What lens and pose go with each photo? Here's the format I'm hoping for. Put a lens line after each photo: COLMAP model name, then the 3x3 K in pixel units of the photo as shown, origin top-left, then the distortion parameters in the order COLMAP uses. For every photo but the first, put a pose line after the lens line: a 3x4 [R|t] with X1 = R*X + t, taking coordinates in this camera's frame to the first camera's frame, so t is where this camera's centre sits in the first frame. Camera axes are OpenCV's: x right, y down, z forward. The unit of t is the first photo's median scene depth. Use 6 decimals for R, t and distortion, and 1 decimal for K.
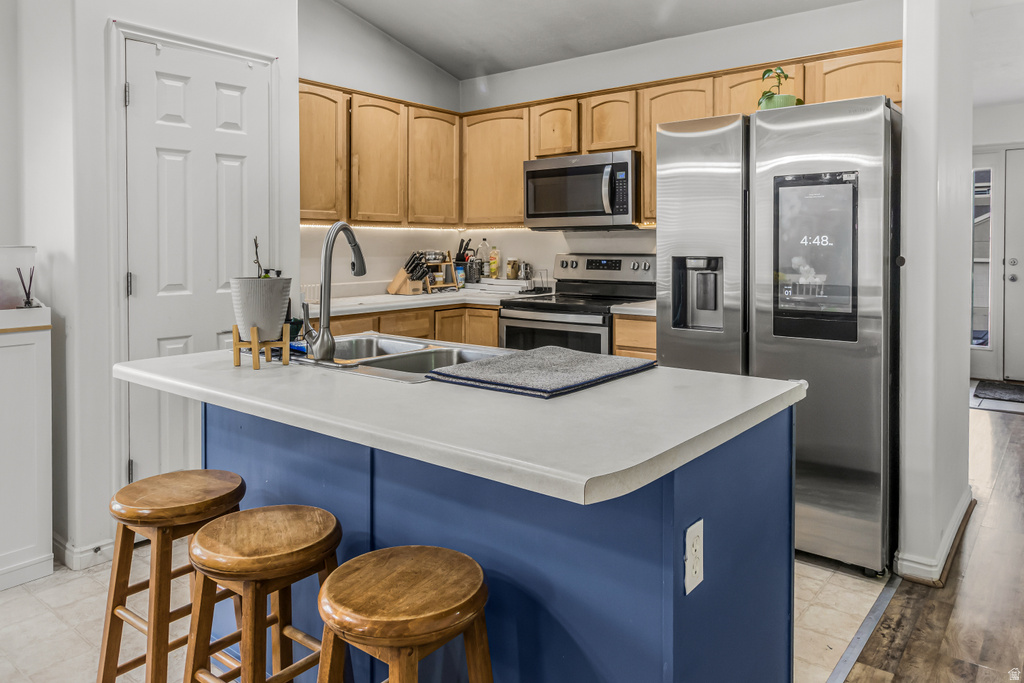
lens RADIAL K [[701.9, 0, 512.2], [0, 701.9, 257.4], [0, 0, 1]] dist [0.002283, 0.000313]
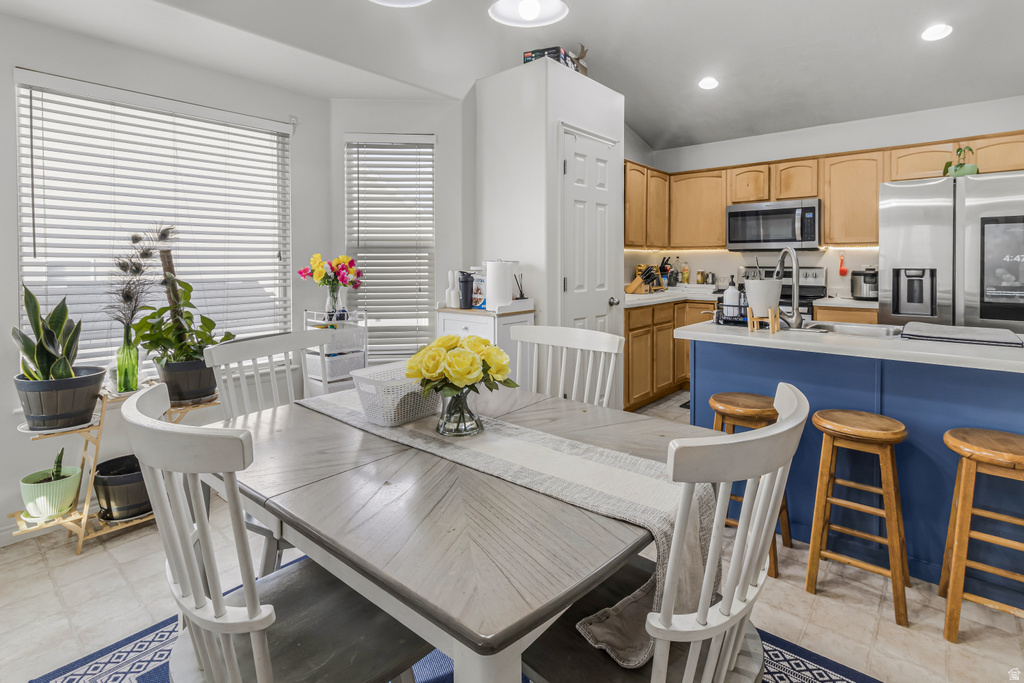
lens RADIAL K [[510.7, 0, 514.2], [0, 510.7, 270.2], [0, 0, 1]] dist [-0.001803, -0.000071]
pose [[0.999574, 0.001957, -0.029104, -0.435690], [-0.001959, 0.999998, -0.000042, 0.003238], [0.029104, 0.000099, 0.999576, -0.119587]]
